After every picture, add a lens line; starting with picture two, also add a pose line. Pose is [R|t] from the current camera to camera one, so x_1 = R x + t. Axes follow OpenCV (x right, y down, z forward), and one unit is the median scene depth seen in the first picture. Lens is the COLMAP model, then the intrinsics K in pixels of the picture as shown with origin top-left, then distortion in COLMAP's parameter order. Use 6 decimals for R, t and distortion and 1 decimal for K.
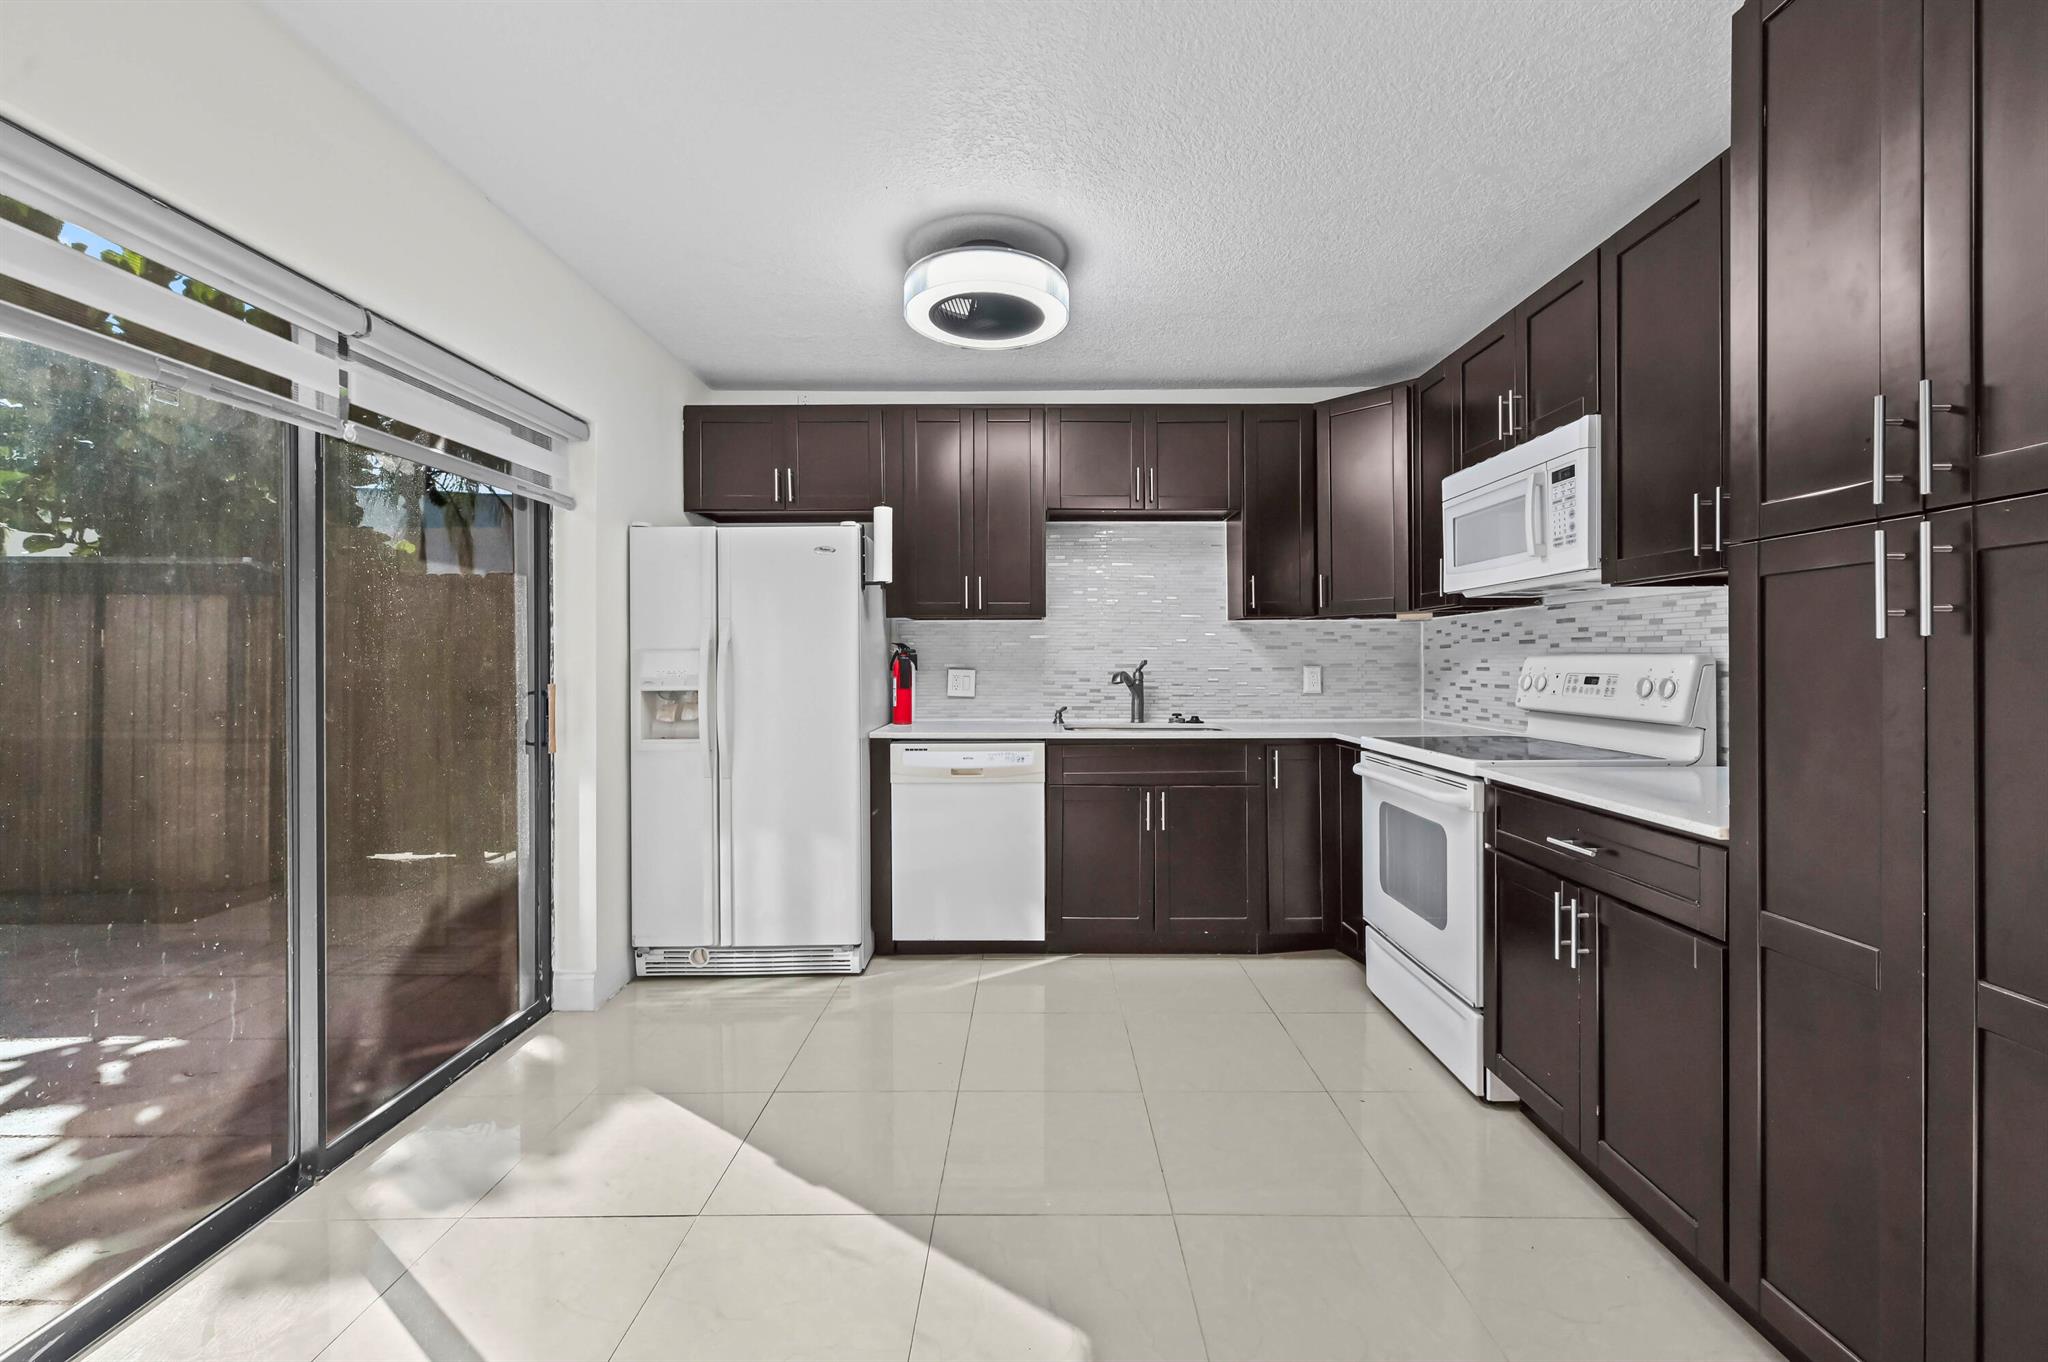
lens RADIAL K [[823.0, 0, 1030.6], [0, 823.0, 664.5], [0, 0, 1]] dist [0.001081, -0.000215]
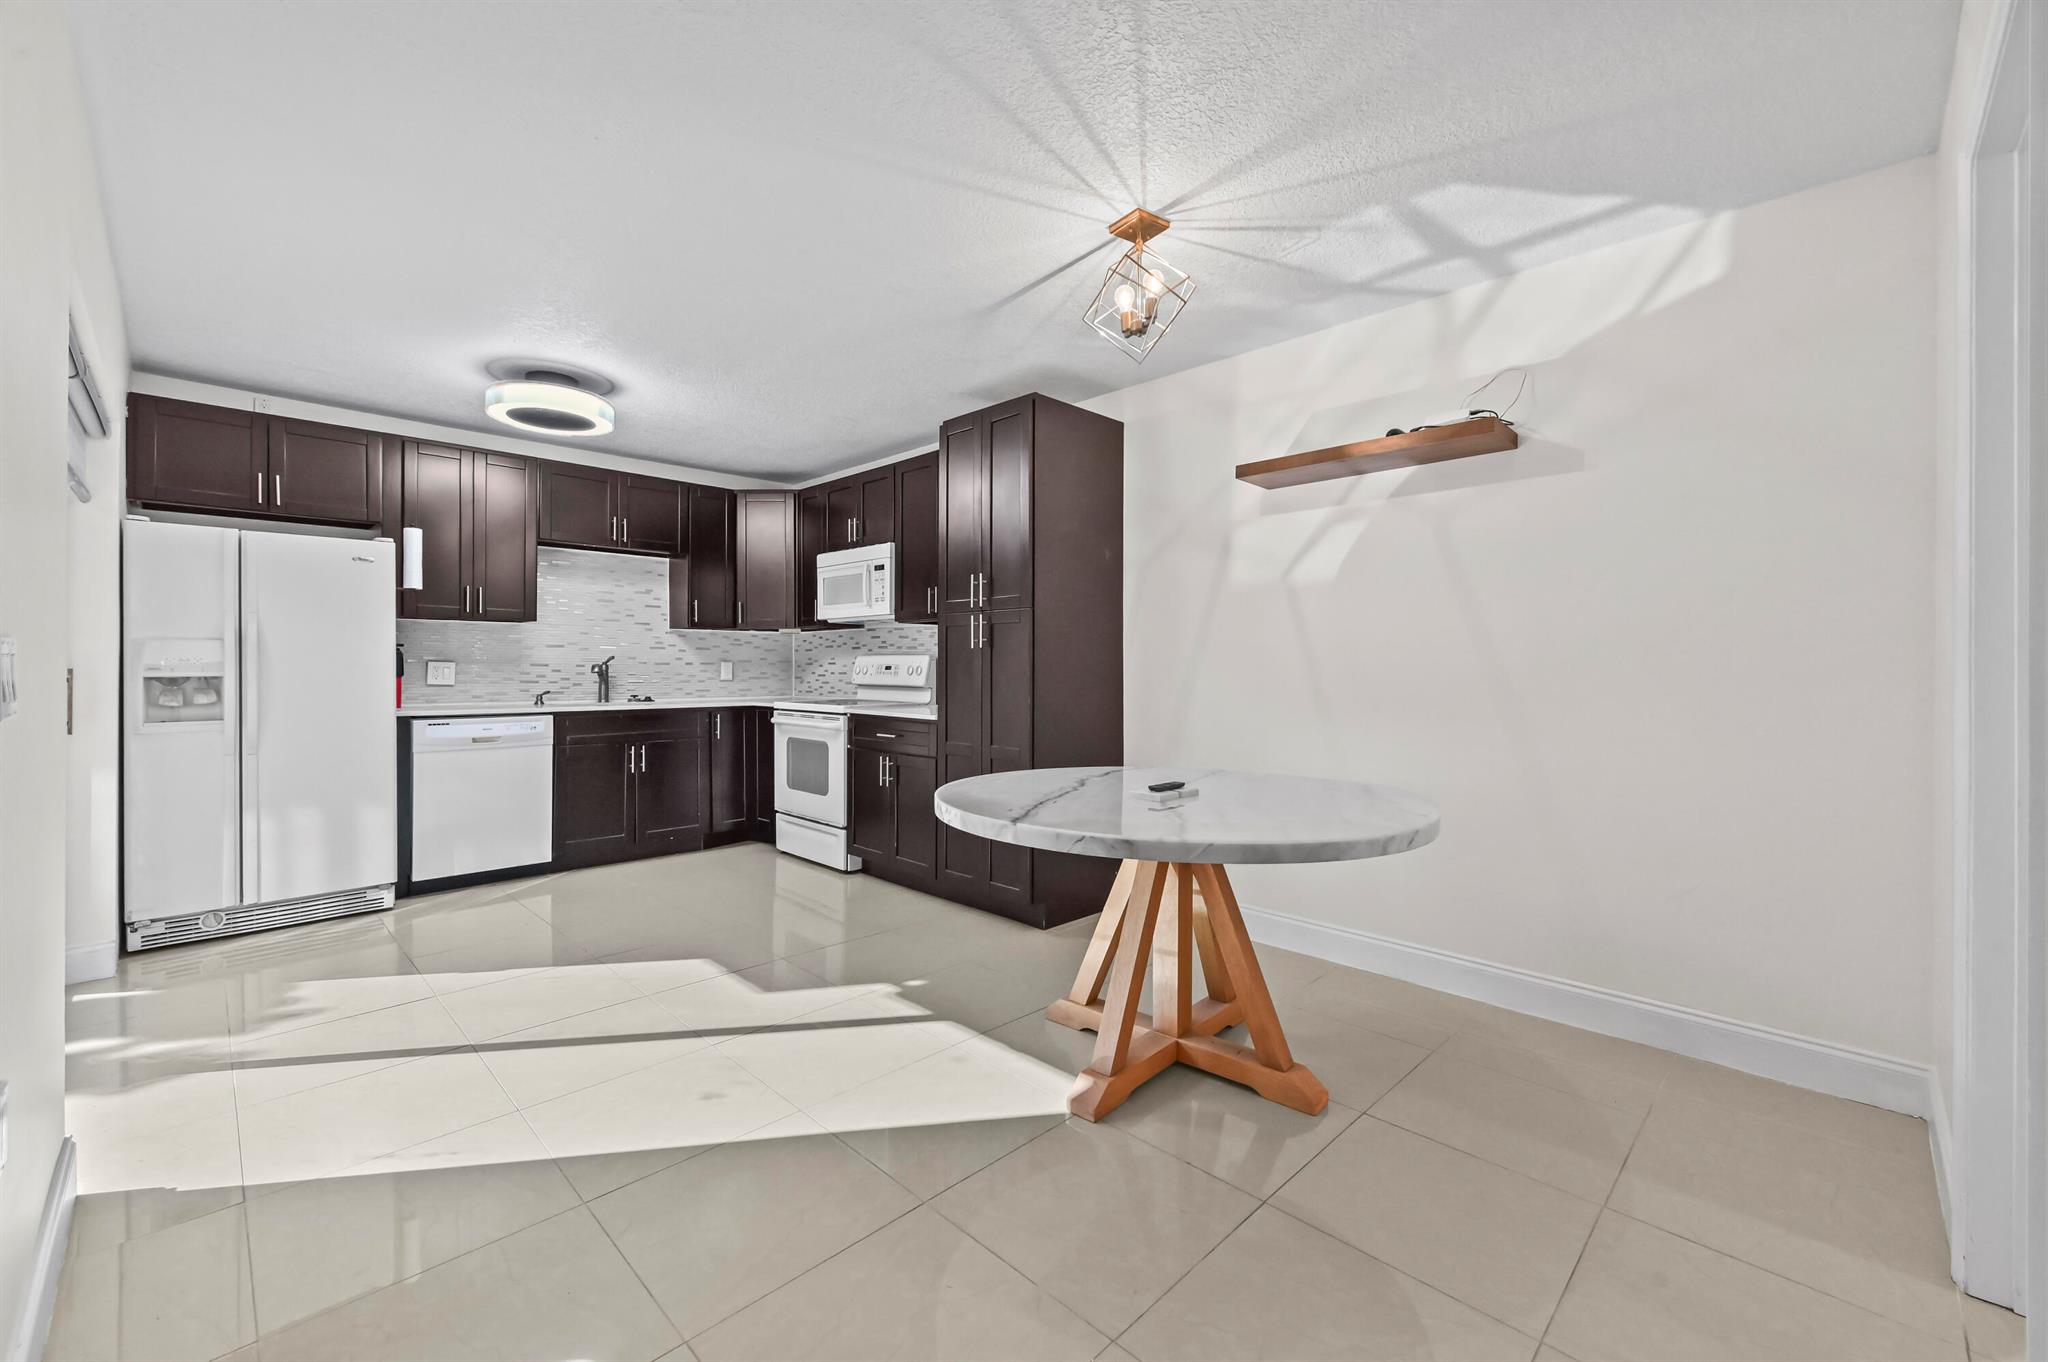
lens RADIAL K [[823.0, 0, 1030.6], [0, 823.0, 664.5], [0, 0, 1]] dist [0.001081, -0.000215]
pose [[0.697257, 0.006424, 0.716793, -0.436197], [-0.002043, 0.999974, -0.006974, 0.020941], [-0.716819, 0.003399, 0.697251, -0.548324]]
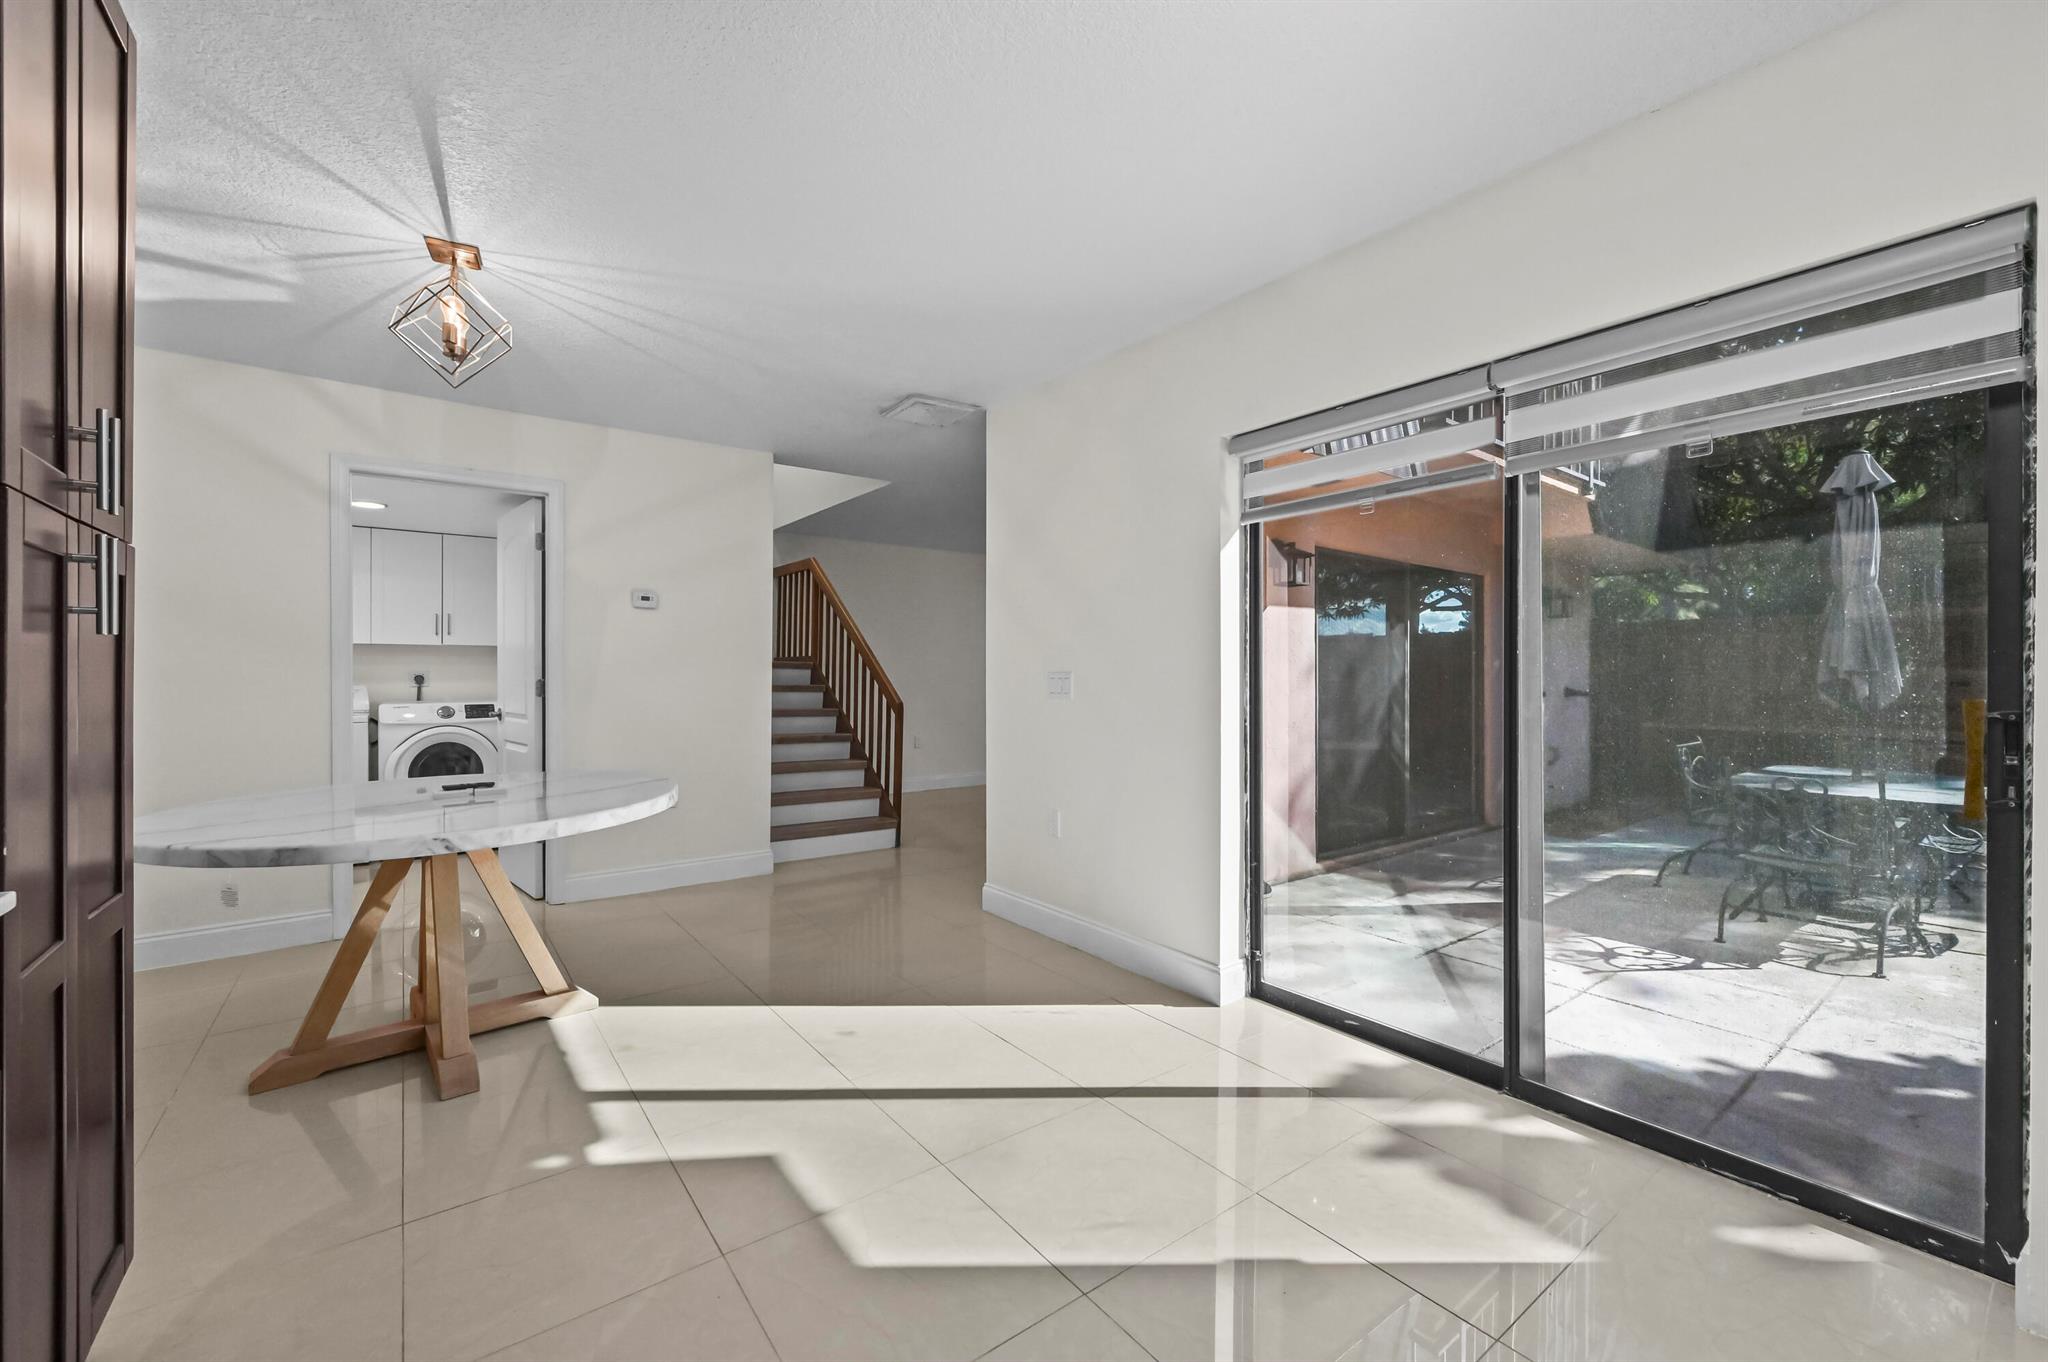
lens RADIAL K [[823.0, 0, 1030.6], [0, 823.0, 664.5], [0, 0, 1]] dist [0.001081, -0.000215]
pose [[-0.785098, -0.009736, -0.619294, 0.275326], [-0.002416, 0.999917, -0.012657, 0.007795], [0.619366, -0.008441, -0.785057, 0.964702]]
